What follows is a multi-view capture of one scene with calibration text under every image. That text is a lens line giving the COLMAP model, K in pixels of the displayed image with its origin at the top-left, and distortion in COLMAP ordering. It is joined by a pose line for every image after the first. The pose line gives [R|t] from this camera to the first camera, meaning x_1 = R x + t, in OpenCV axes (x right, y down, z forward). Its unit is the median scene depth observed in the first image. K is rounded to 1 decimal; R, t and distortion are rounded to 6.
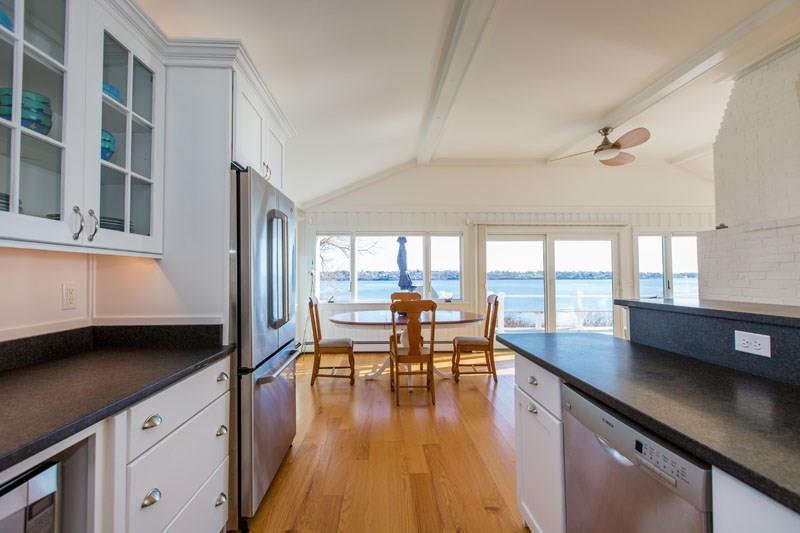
lens RADIAL K [[364.6, 0, 402.3], [0, 364.6, 266.8], [0, 0, 1]] dist [0.003744, 0.000473]
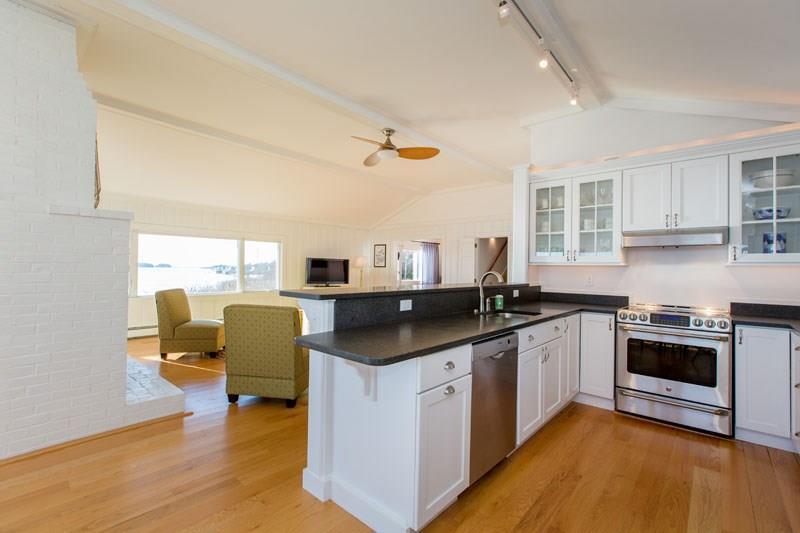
lens RADIAL K [[364.6, 0, 401.8], [0, 364.6, 266.5], [0, 0, 1]] dist [0.003744, 0.000473]
pose [[-0.717613, 0.003278, 0.696434, -0.323342], [-0.024959, 0.999225, -0.030421, 0.038372], [-0.695995, -0.039213, -0.716976, 1.783683]]
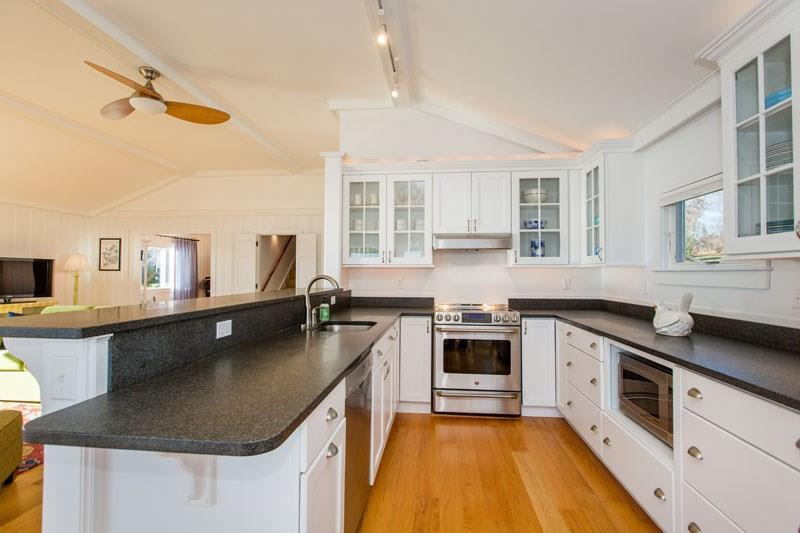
lens RADIAL K [[393.4, 0, 403.6], [0, 393.4, 264.9], [0, 0, 1]] dist [-0.002151, 0.000759]
pose [[-0.988628, 0.010013, 0.150049, 0.054843], [0.003081, 0.998920, -0.046358, 0.028893], [-0.150351, -0.045368, -0.987591, 1.683740]]
